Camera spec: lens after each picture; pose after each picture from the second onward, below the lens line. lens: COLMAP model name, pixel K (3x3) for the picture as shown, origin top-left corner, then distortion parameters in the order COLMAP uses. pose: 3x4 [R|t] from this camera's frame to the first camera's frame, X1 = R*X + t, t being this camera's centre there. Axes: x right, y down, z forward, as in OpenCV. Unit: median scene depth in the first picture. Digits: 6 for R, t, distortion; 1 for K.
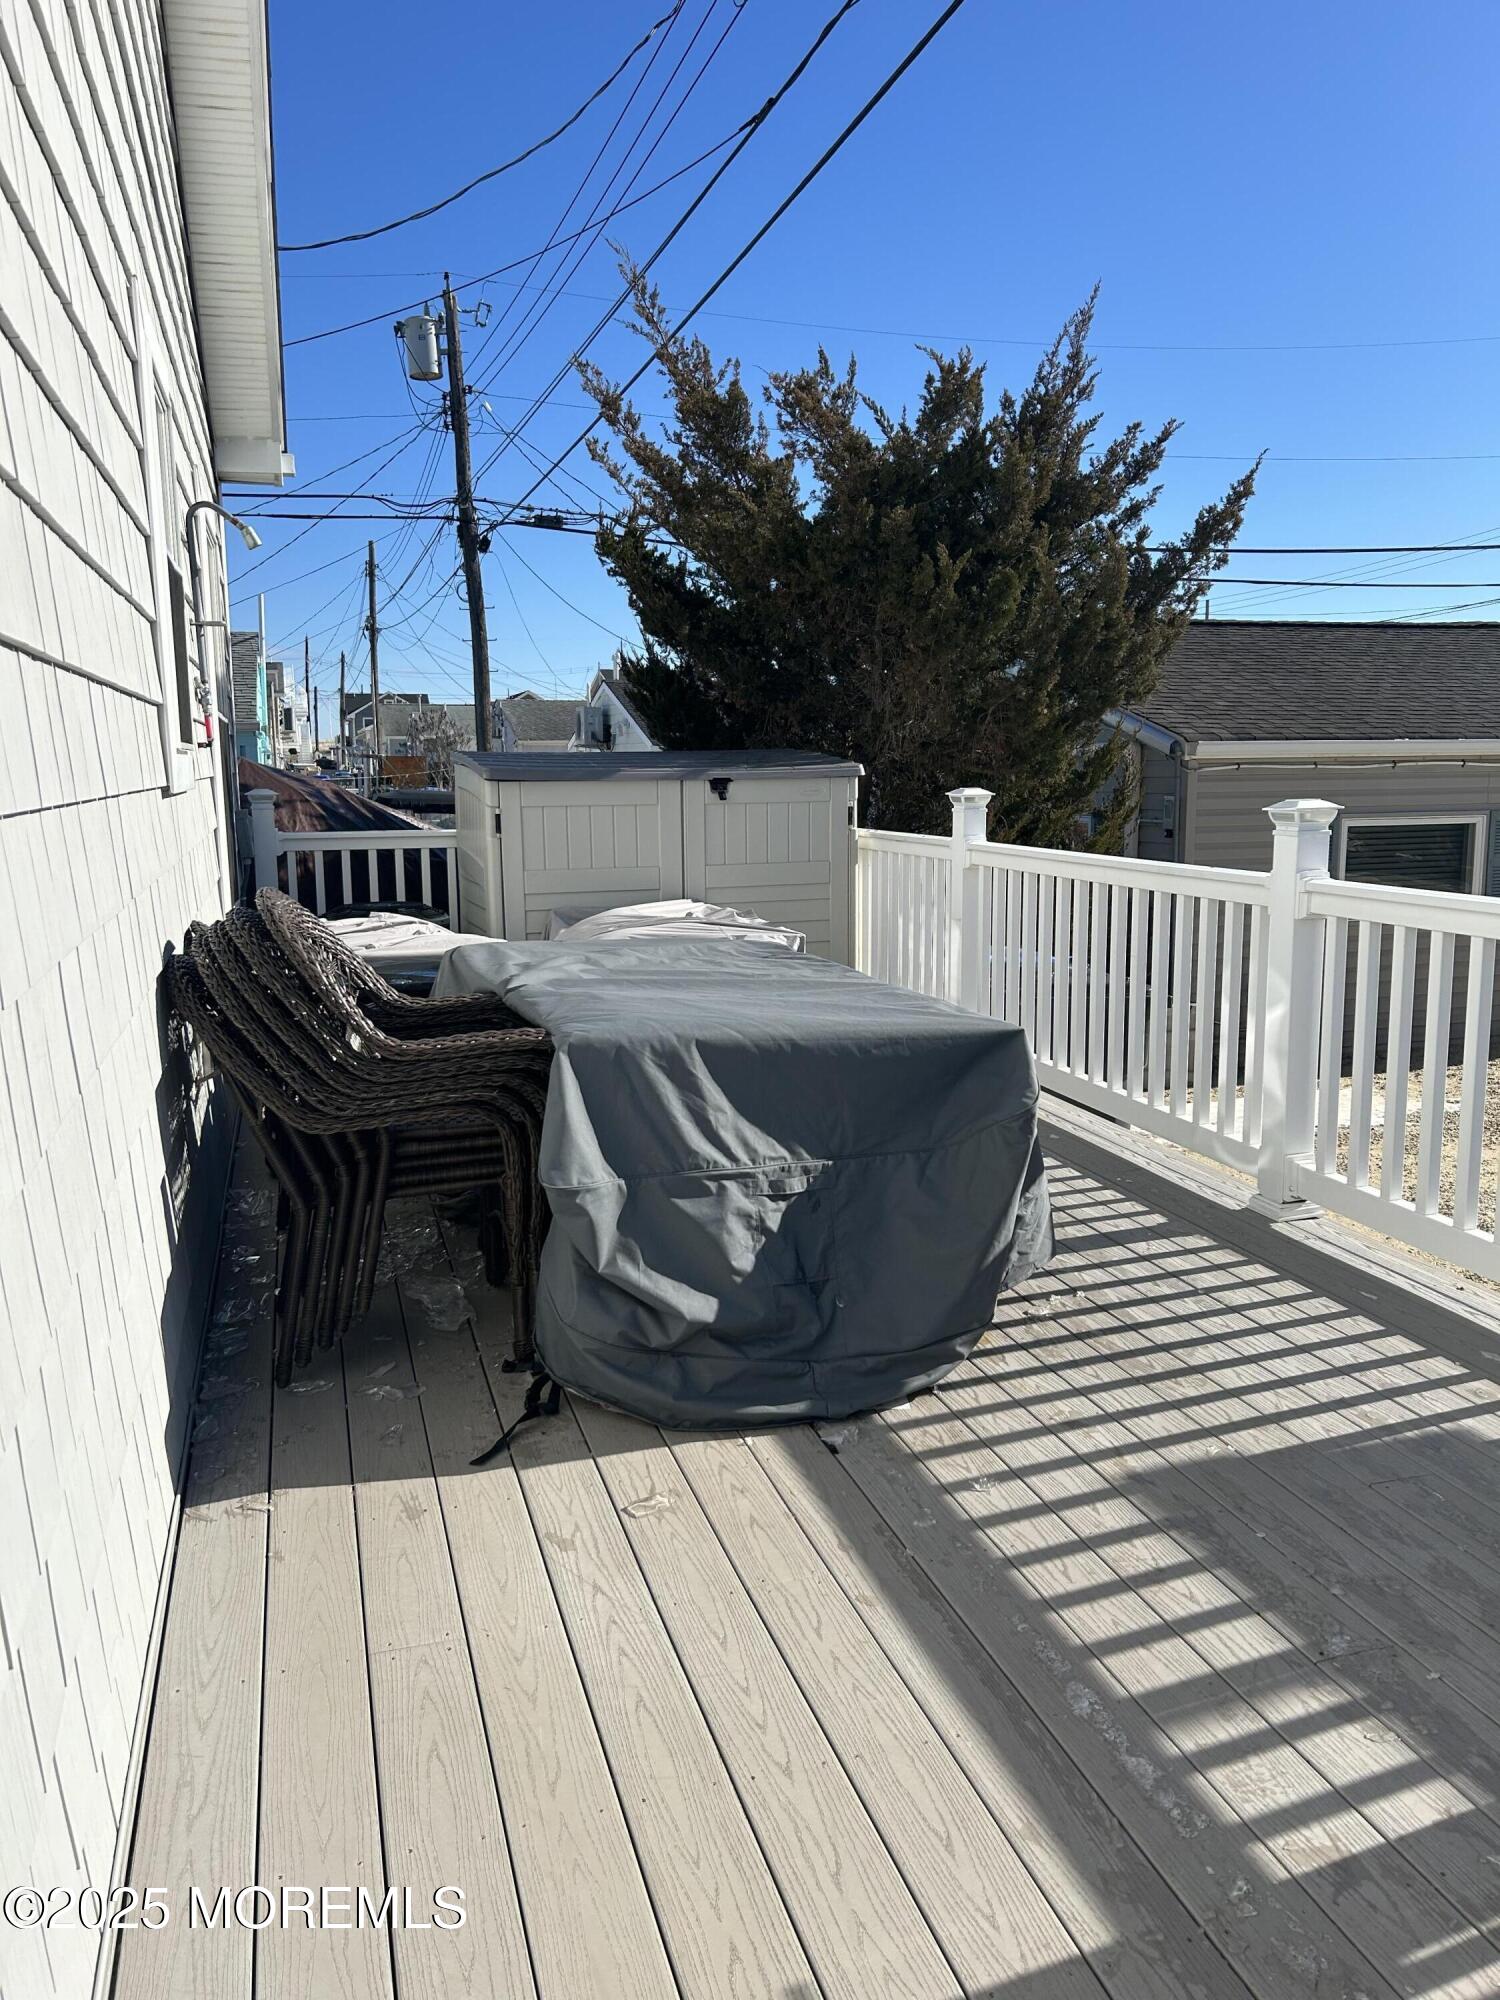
lens RADIAL K [[1516.3, 0, 768.1], [0, 1516.3, 1005.1], [0, 0, 1]] dist [0.036669, -0.043709]
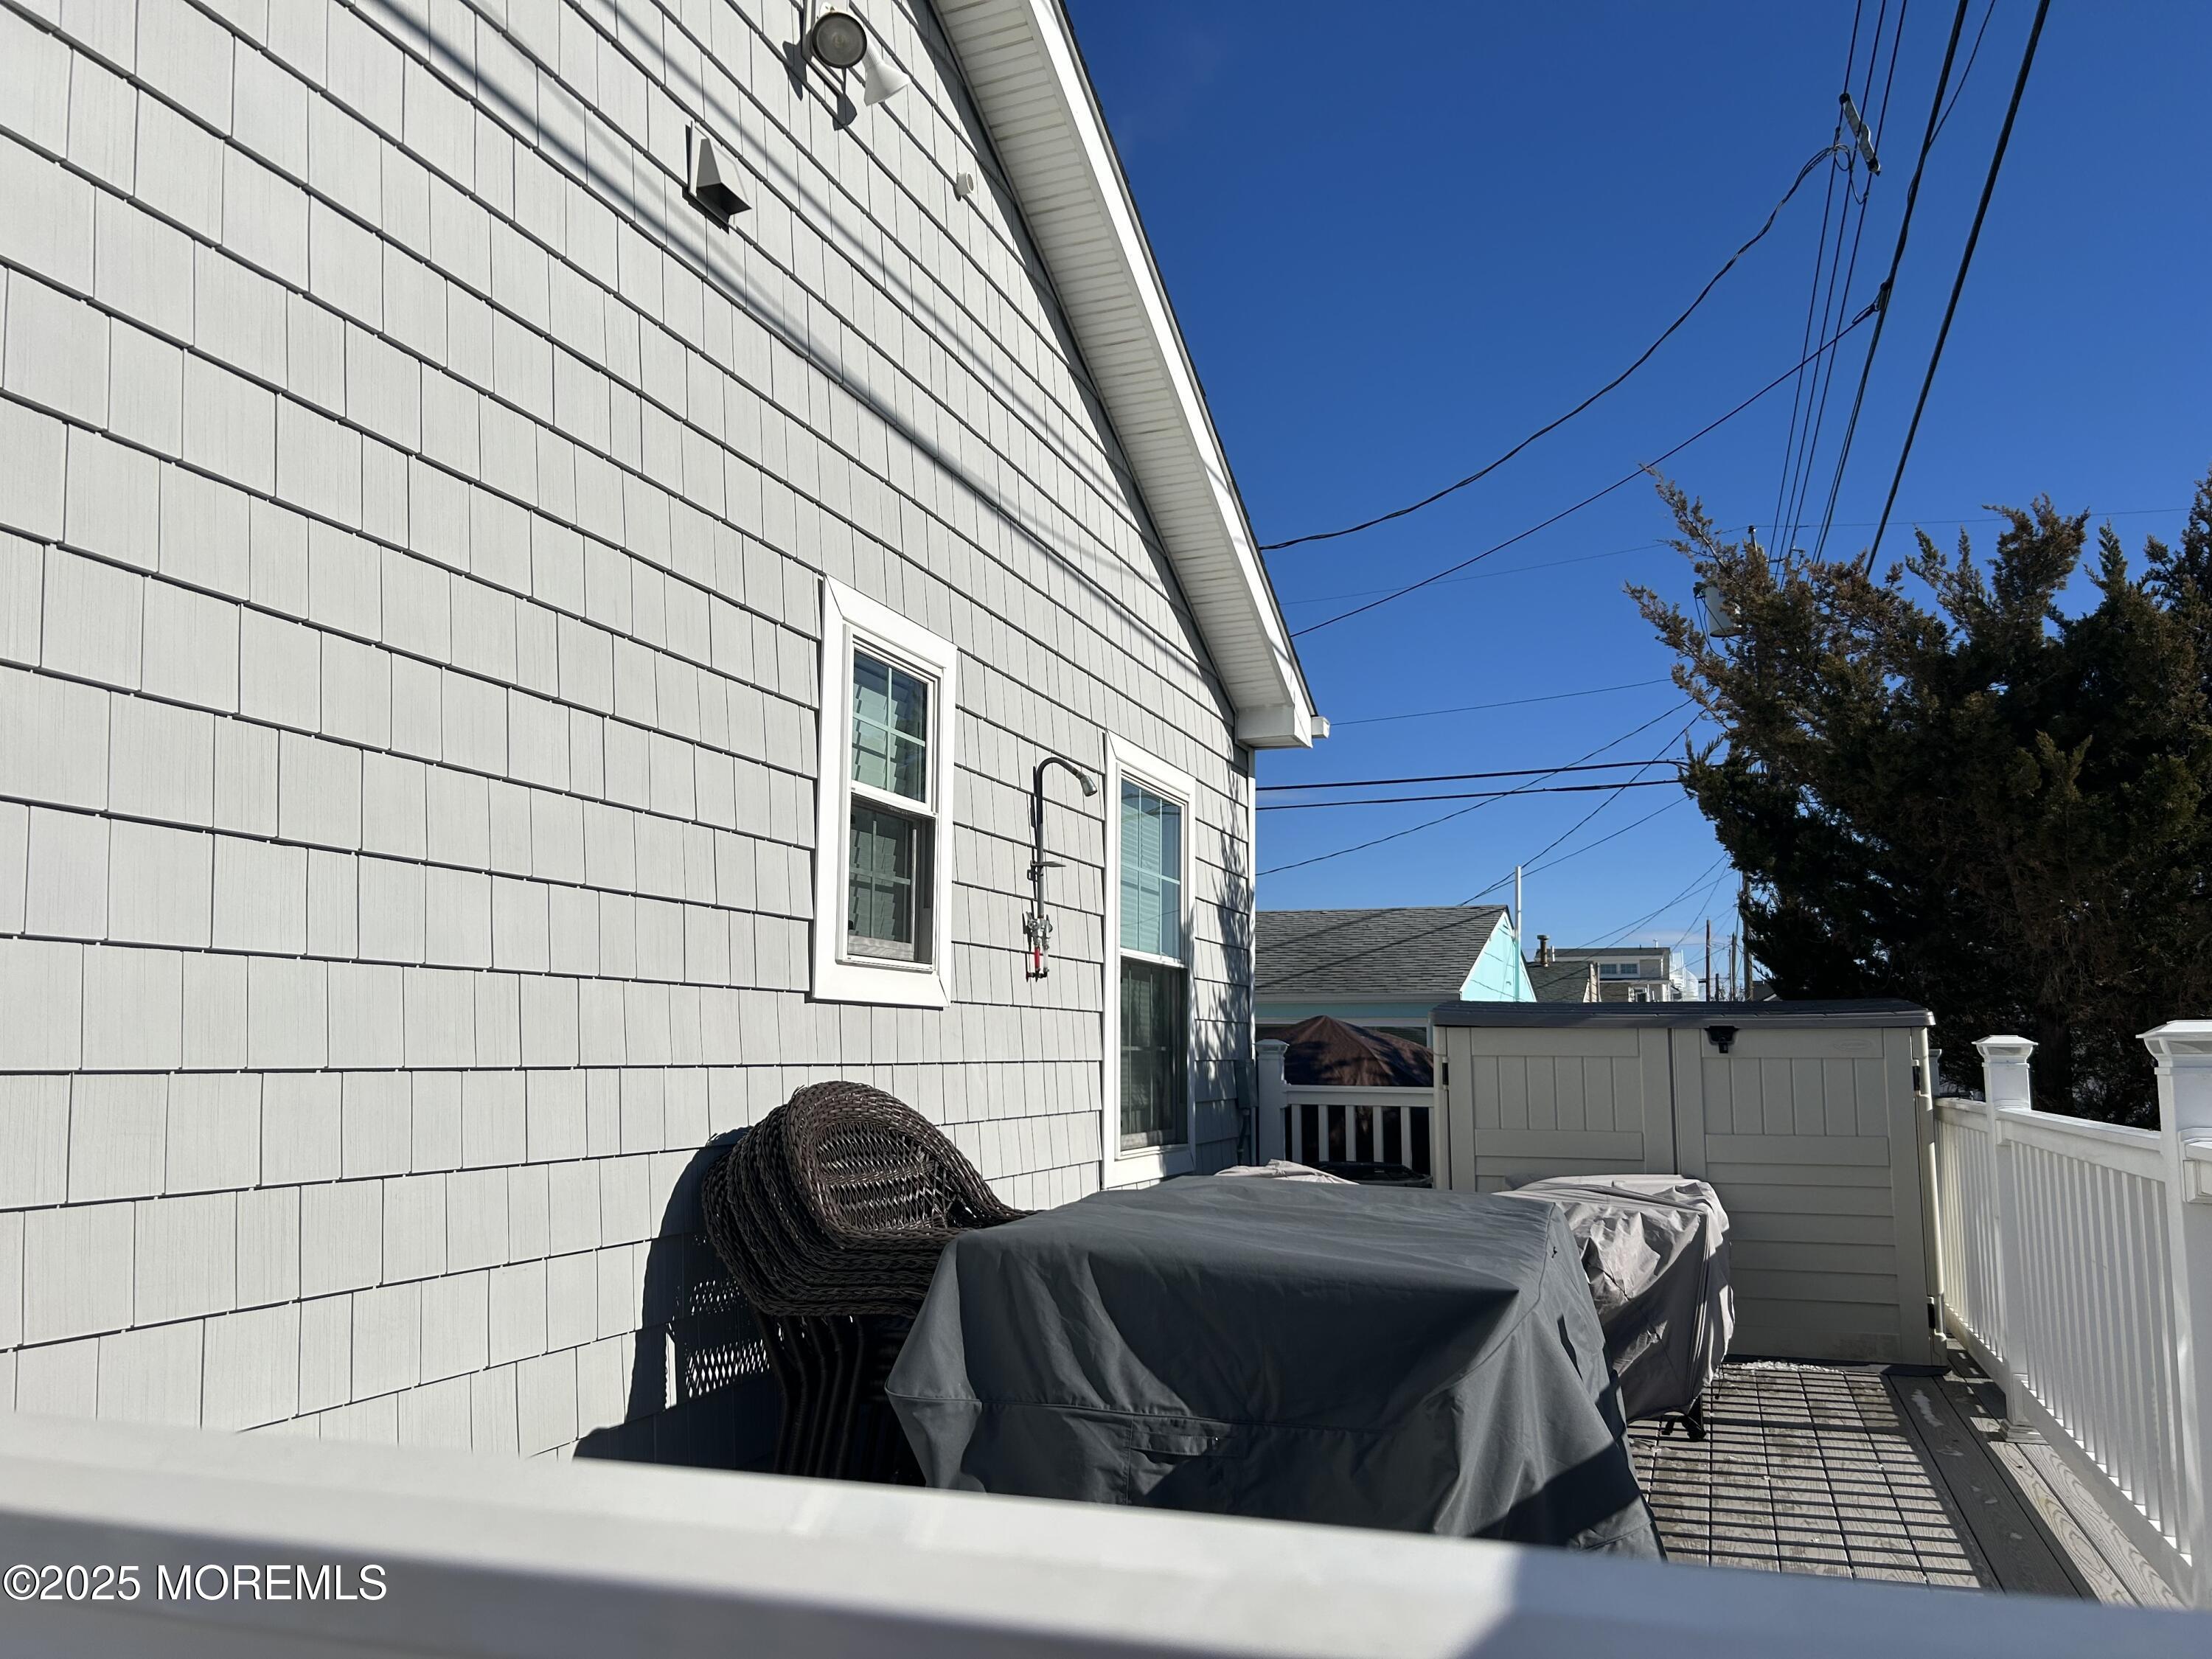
lens RADIAL K [[1677.1, 0, 1123.3], [0, 1677.1, 847.5], [0, 0, 1]] dist [0.036669, -0.043709]
pose [[0.801312, -0.060562, -0.595173, 0.258136], [-0.107871, 0.963930, -0.243317, 0.013829], [0.588441, 0.259175, 0.765876, 0.084177]]
